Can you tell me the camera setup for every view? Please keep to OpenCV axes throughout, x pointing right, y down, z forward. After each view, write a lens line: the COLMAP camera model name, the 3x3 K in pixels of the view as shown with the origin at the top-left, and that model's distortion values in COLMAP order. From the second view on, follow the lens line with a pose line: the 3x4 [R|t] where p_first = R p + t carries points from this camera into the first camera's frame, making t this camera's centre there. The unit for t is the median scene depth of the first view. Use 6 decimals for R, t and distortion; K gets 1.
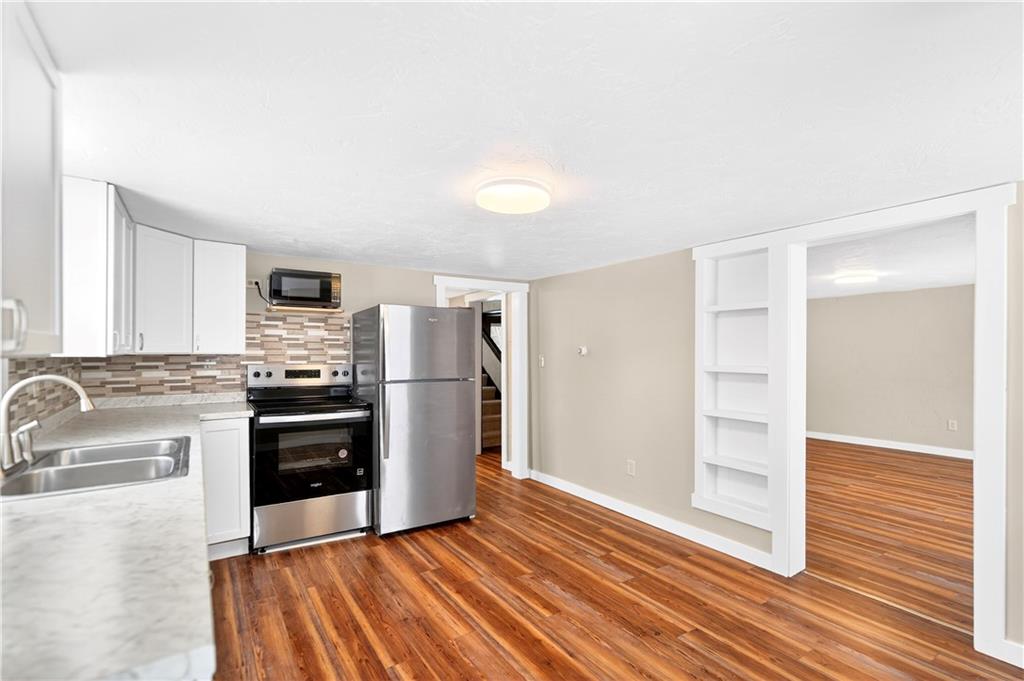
lens RADIAL K [[465.6, 0, 516.8], [0, 465.6, 349.3], [0, 0, 1]] dist [-0.000393, 0.000091]
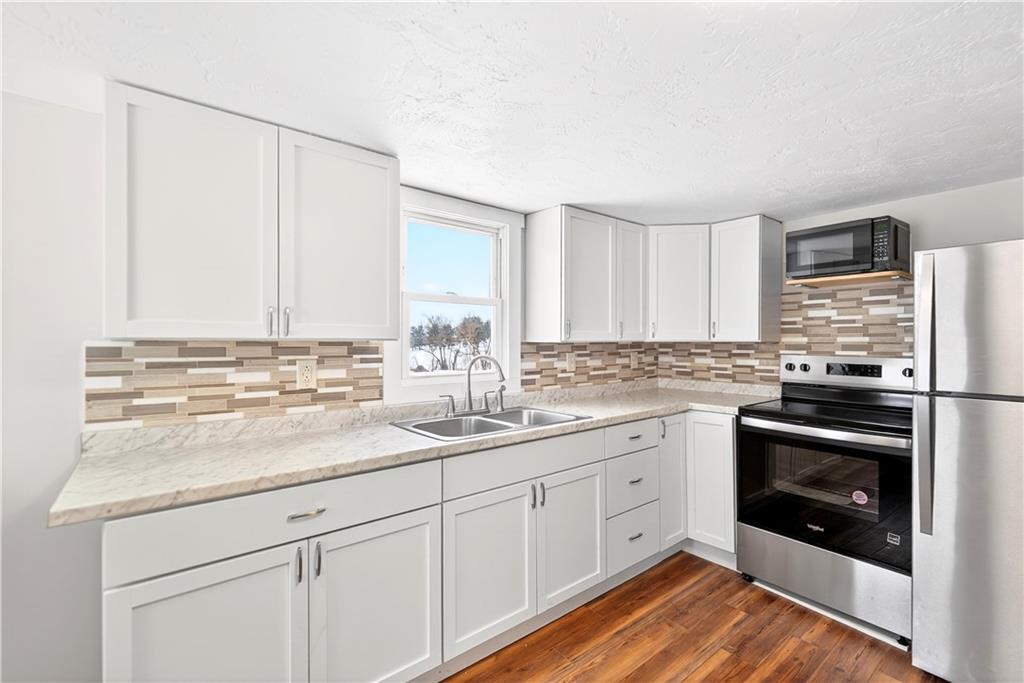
lens RADIAL K [[452.0, 0, 512.0], [0, 452.0, 341.5], [0, 0, 1]] dist [-0.000653, -0.000285]
pose [[0.086108, -0.001677, -0.996284, 0.206607], [0.005992, 0.999981, -0.001165, 0.008374], [0.996268, -0.005869, 0.086116, 0.483427]]
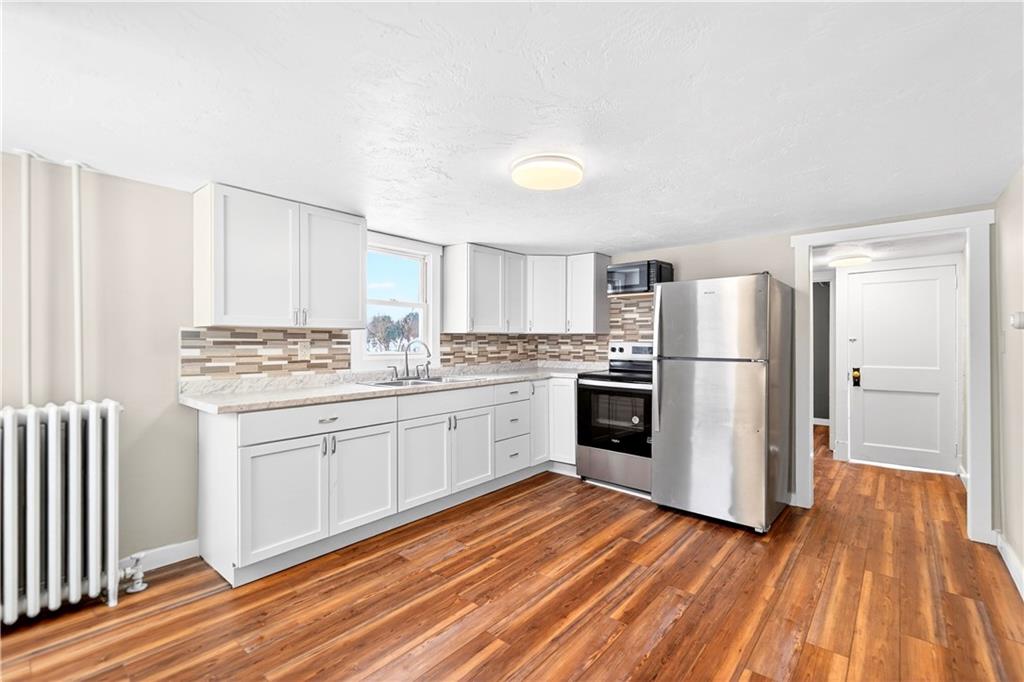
lens RADIAL K [[452.0, 0, 512.0], [0, 452.0, 341.0], [0, 0, 1]] dist [-0.000653, -0.000285]
pose [[0.274862, -0.001668, -0.961482, 0.612601], [0.005517, 0.999985, -0.000158, 0.031668], [0.961468, -0.005261, 0.274867, 0.421014]]
